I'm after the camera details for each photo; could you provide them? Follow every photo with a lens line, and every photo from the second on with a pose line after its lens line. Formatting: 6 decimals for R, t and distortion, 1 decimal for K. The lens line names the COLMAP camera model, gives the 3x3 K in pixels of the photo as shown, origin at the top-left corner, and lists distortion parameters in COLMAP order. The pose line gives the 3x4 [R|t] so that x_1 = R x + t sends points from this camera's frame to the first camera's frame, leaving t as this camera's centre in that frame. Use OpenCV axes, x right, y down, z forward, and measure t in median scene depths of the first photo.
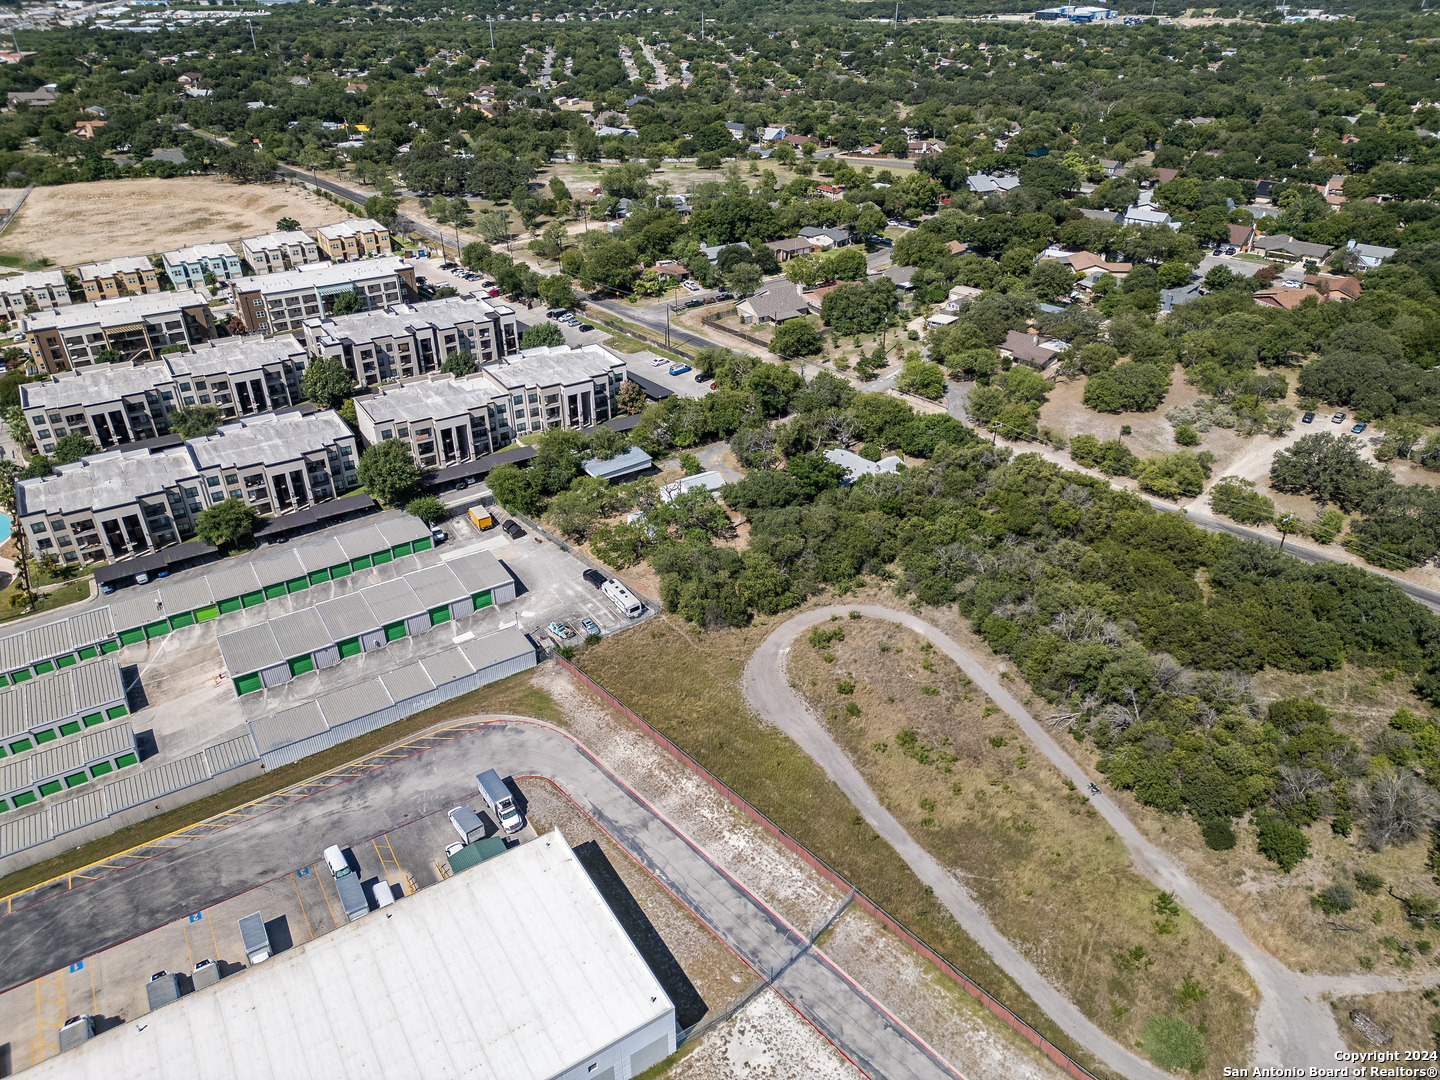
lens RADIAL K [[1005.3, 0, 721.0], [0, 1005.3, 541.7], [0, 0, 1]] dist [0.070677, -0.060747]
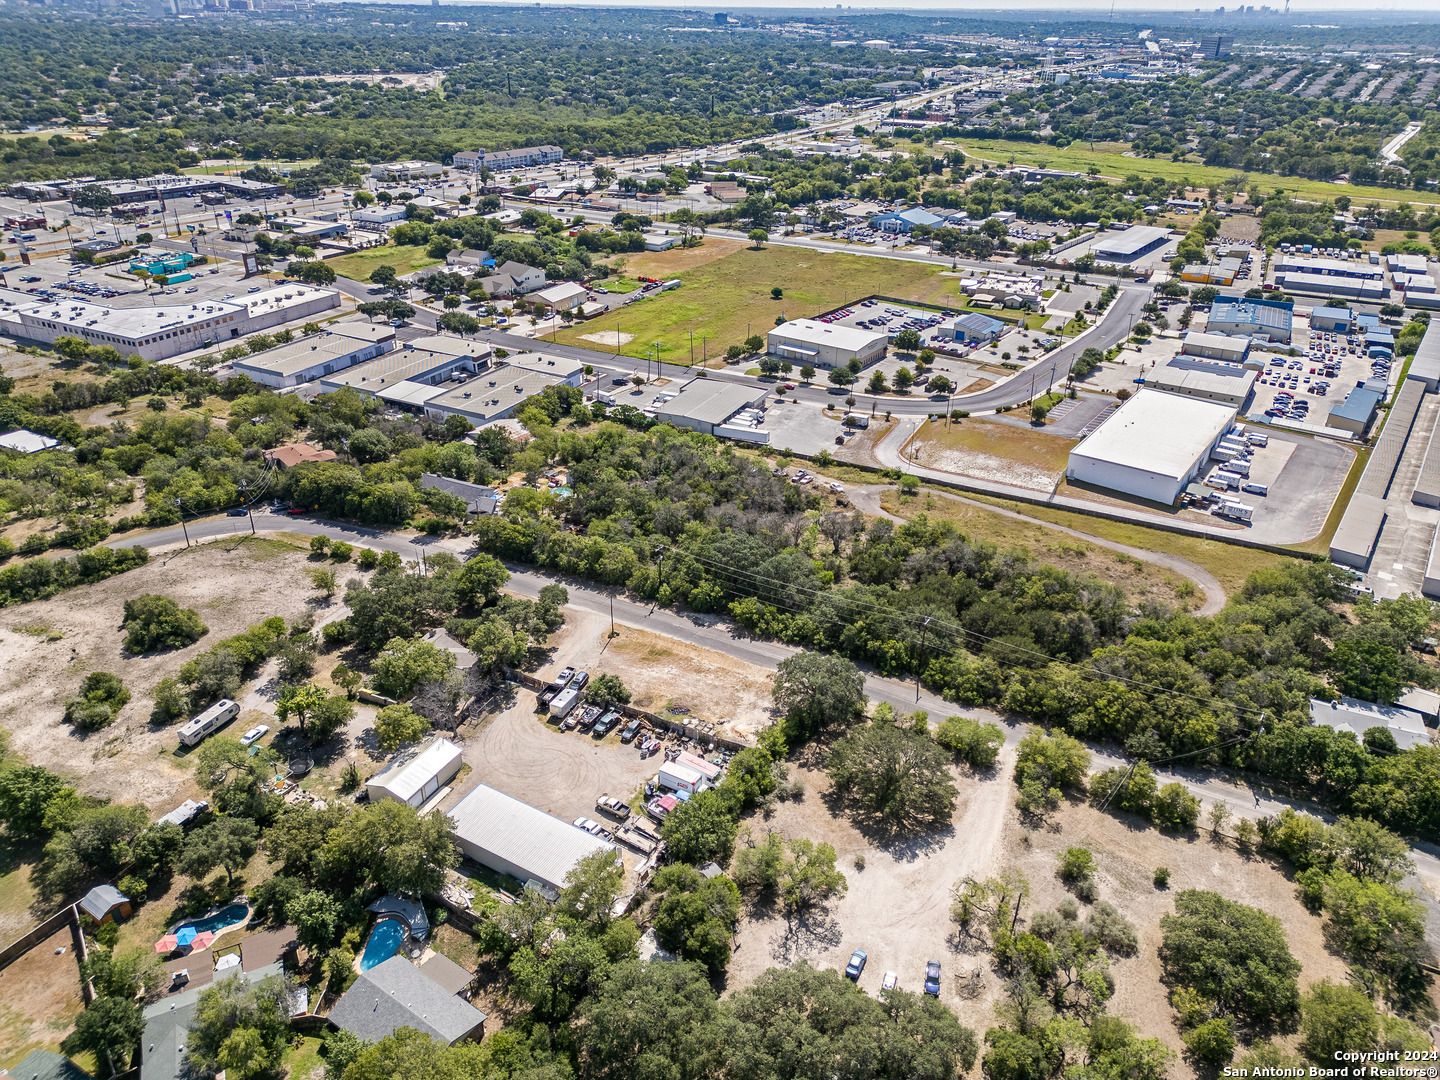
lens RADIAL K [[1005.3, 0, 721.0], [0, 1005.3, 541.7], [0, 0, 1]] dist [0.070677, -0.060747]
pose [[-0.930771, 0.168232, -0.324597, 0.815520], [-0.192110, 0.530338, 0.825733, -0.693222], [0.311060, 0.830927, -0.461304, 1.000810]]
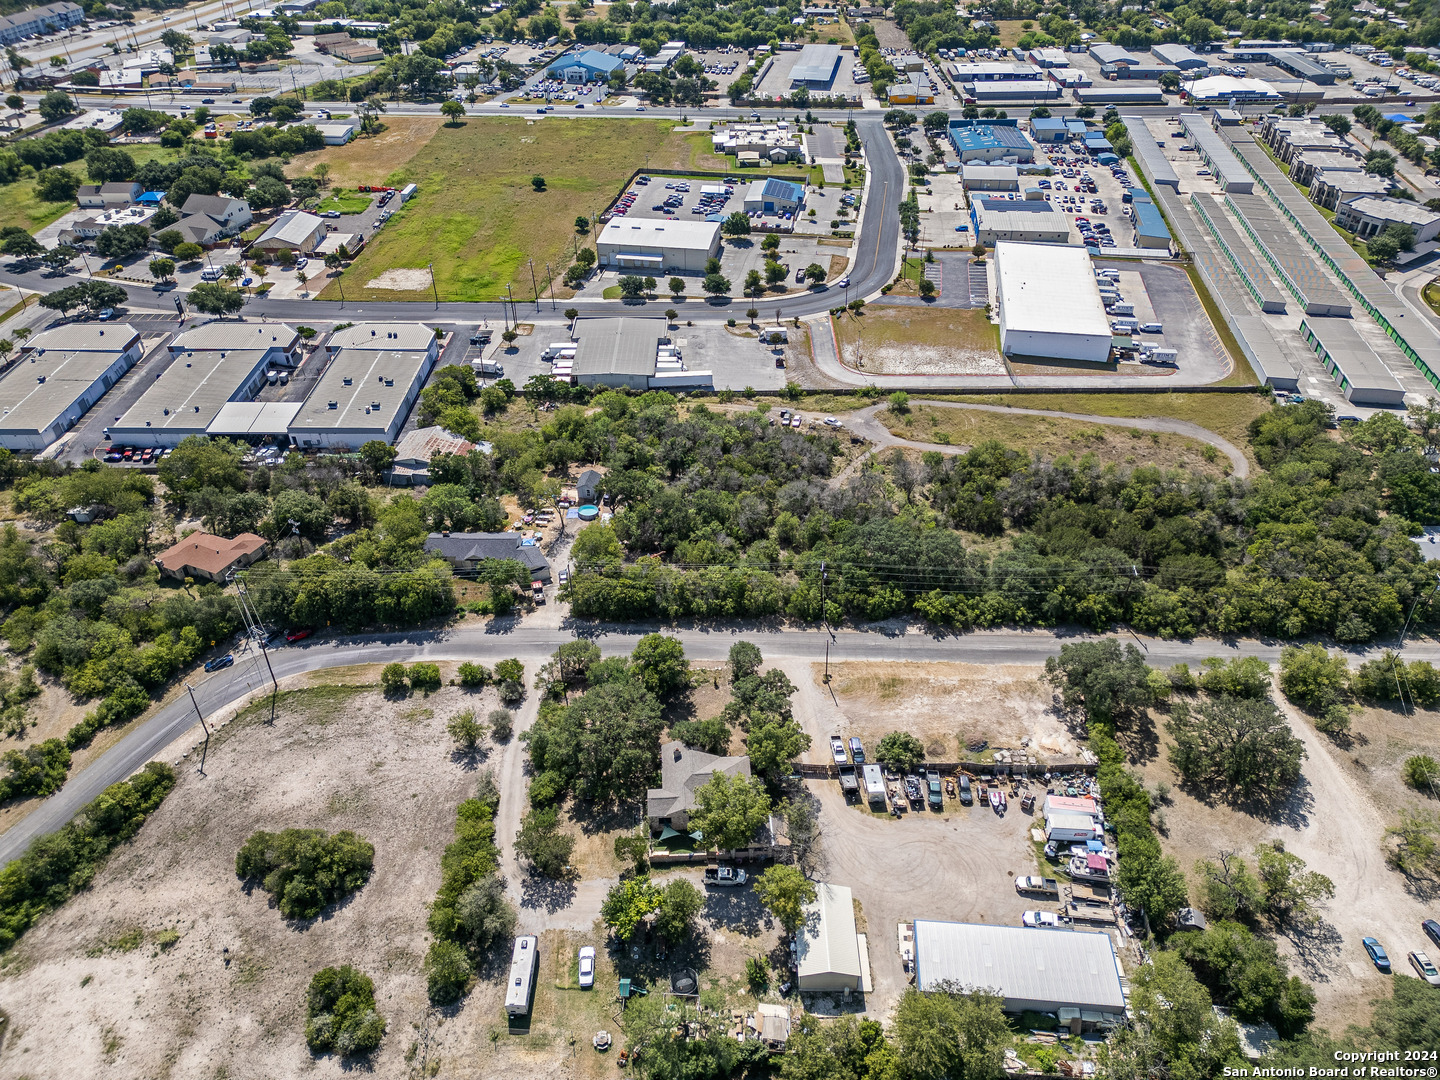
lens RADIAL K [[1005.3, 0, 721.0], [0, 1005.3, 541.7], [0, 0, 1]] dist [0.070677, -0.060747]
pose [[-0.671898, 0.458329, -0.581797, 1.095262], [-0.371653, 0.470829, 0.800121, -0.558199], [0.640645, 0.753827, -0.146010, 0.617778]]
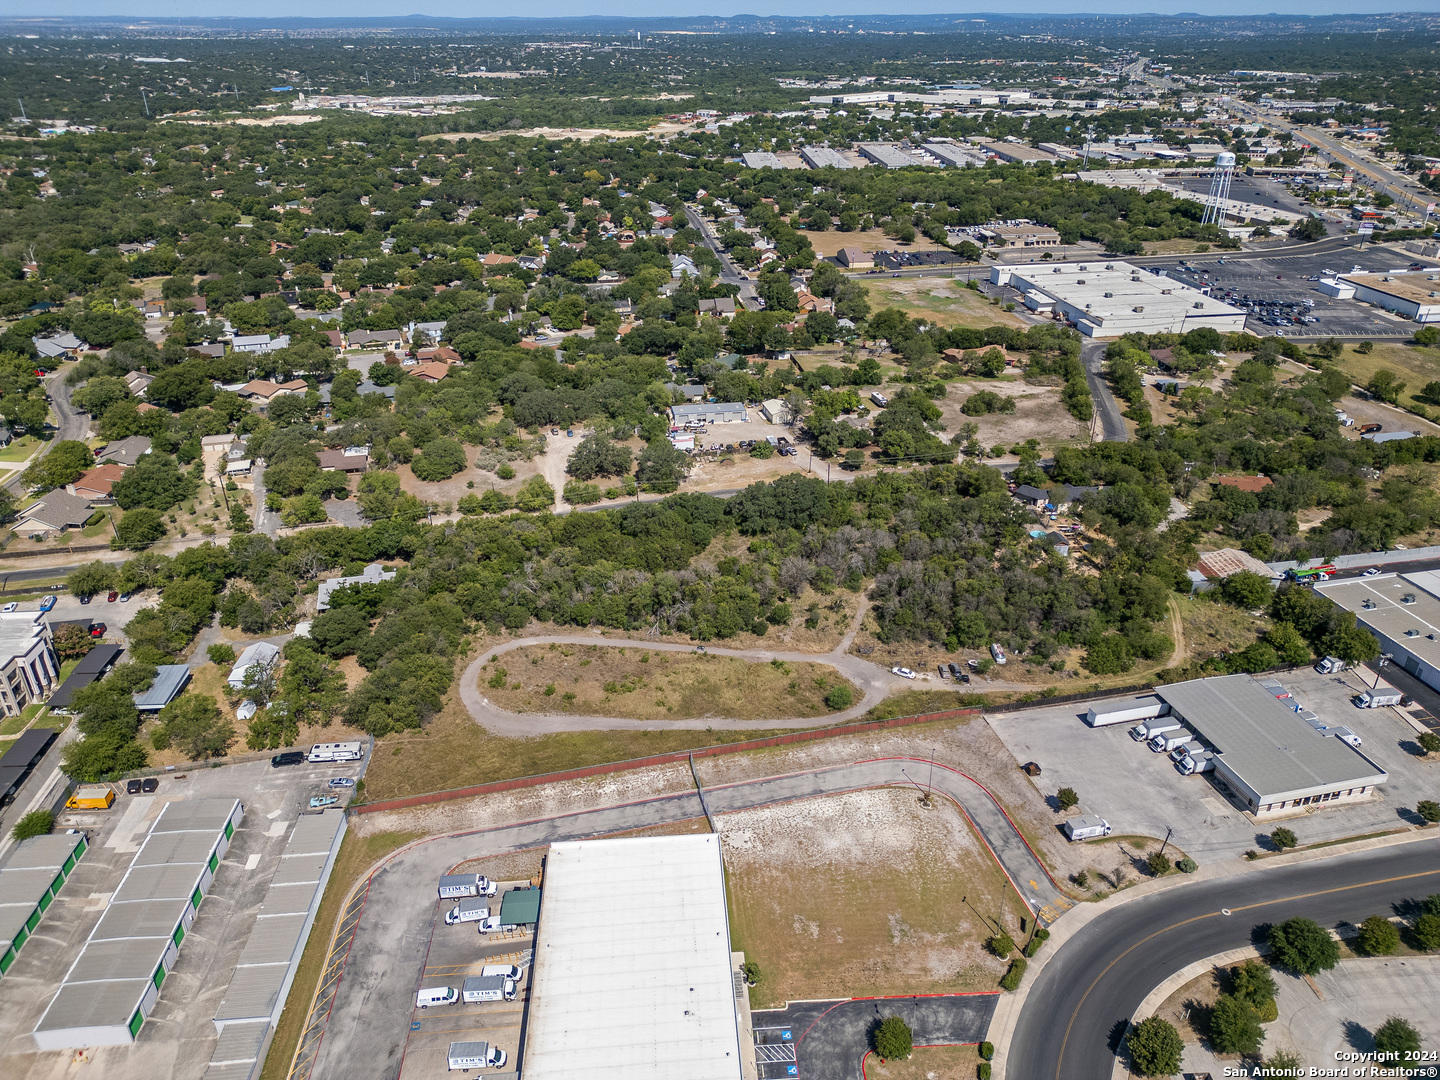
lens RADIAL K [[1005.3, 0, 721.0], [0, 1005.3, 541.7], [0, 0, 1]] dist [0.070677, -0.060747]
pose [[0.476825, -0.395899, 0.784794, -0.539926], [0.449965, 0.876913, 0.168980, -0.116792], [-0.755096, 0.272556, 0.596275, -0.065471]]
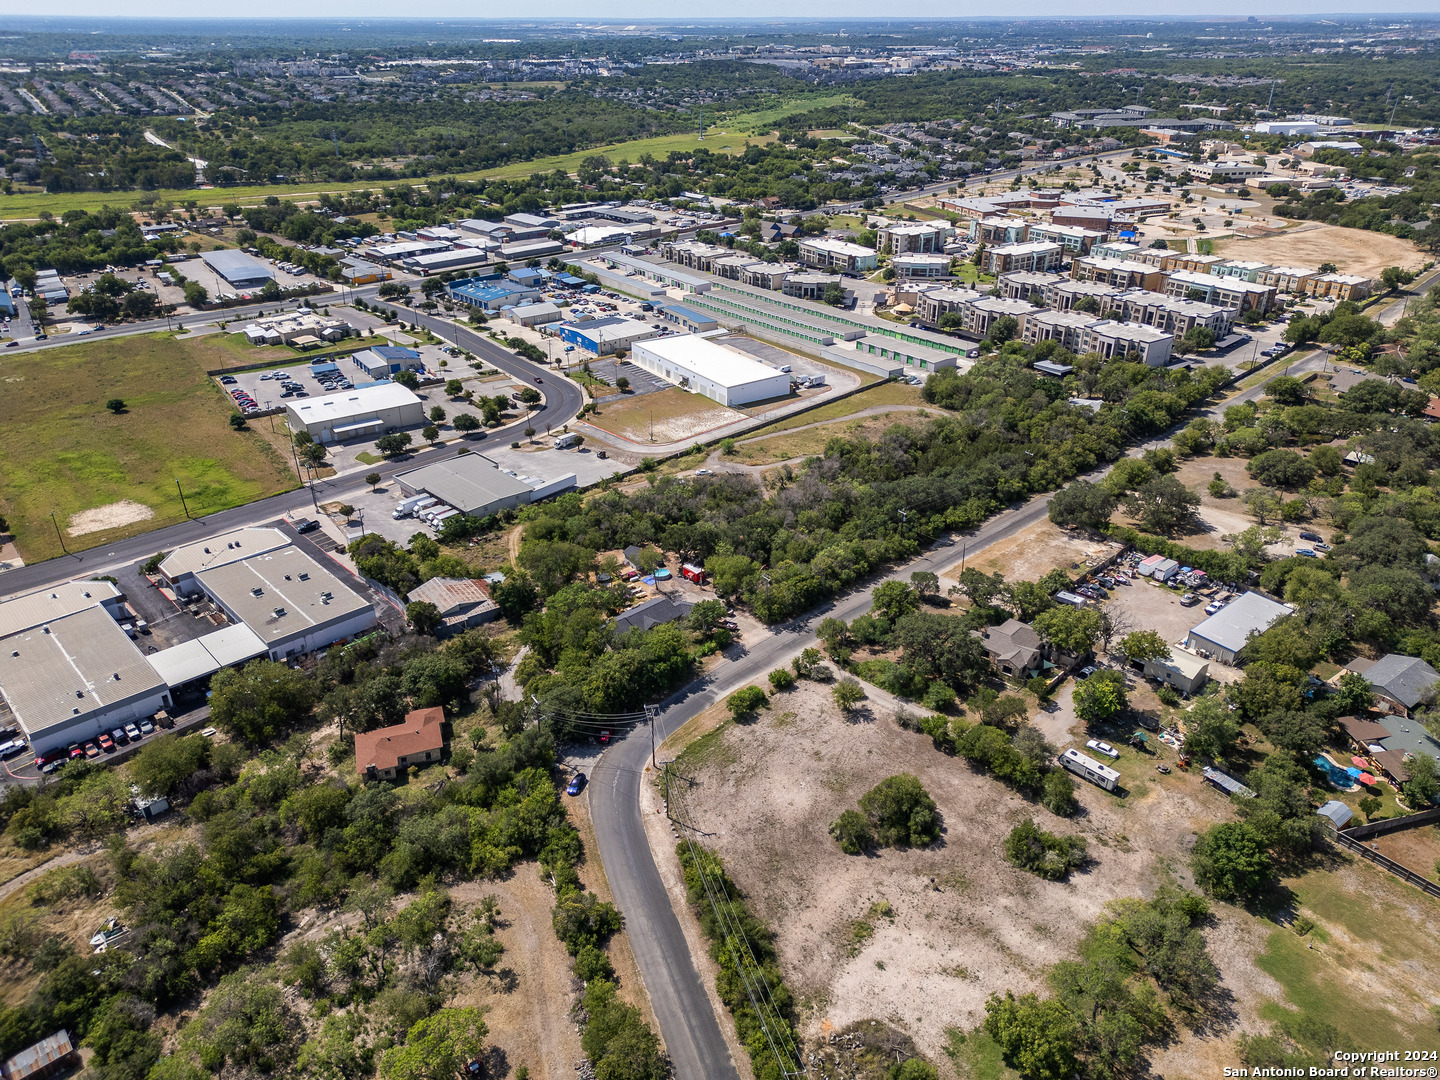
lens RADIAL K [[1018.8, 0, 720.0], [0, 1018.8, 540.0], [0, 0, 1]] dist [0.074053, -0.066034]
pose [[0.038365, 0.459963, -0.887109, 1.546877], [-0.512367, 0.771236, 0.377725, -0.213857], [0.857909, 0.440034, 0.265258, 0.122513]]
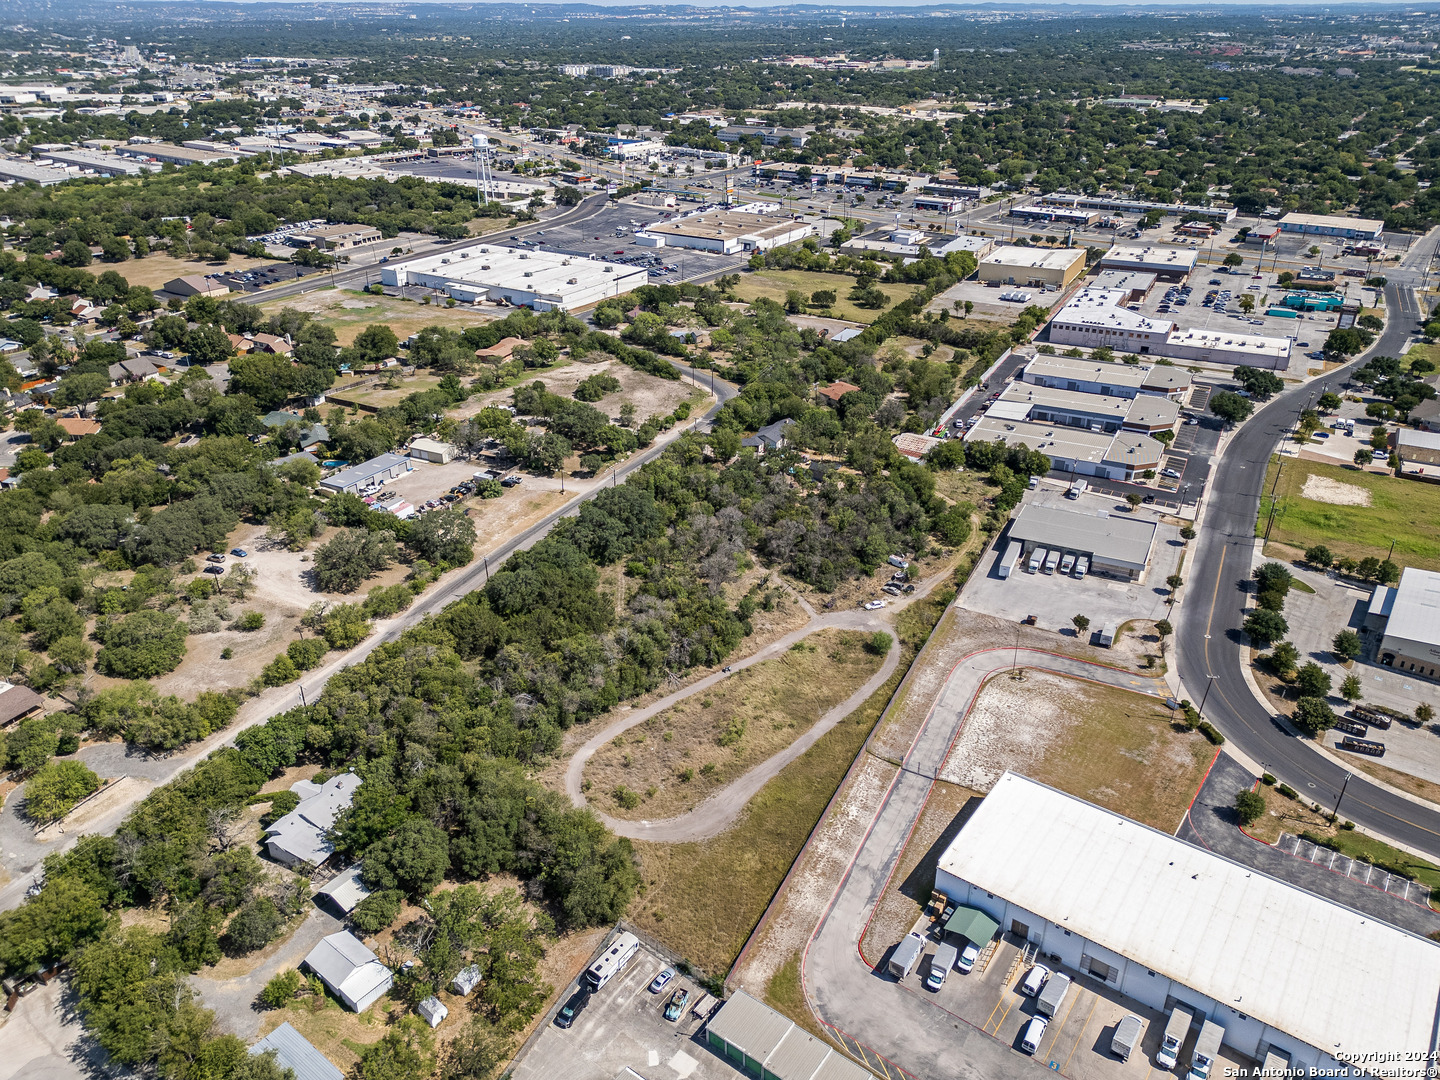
lens RADIAL K [[1041.8, 0, 721.4], [0, 1041.8, 537.2], [0, 0, 1]] dist [0.077339, -0.075917]
pose [[-0.361852, -0.414138, 0.835196, -0.576593], [0.481070, 0.684449, 0.547815, -0.504719], [-0.798520, 0.600016, -0.048440, 0.573221]]
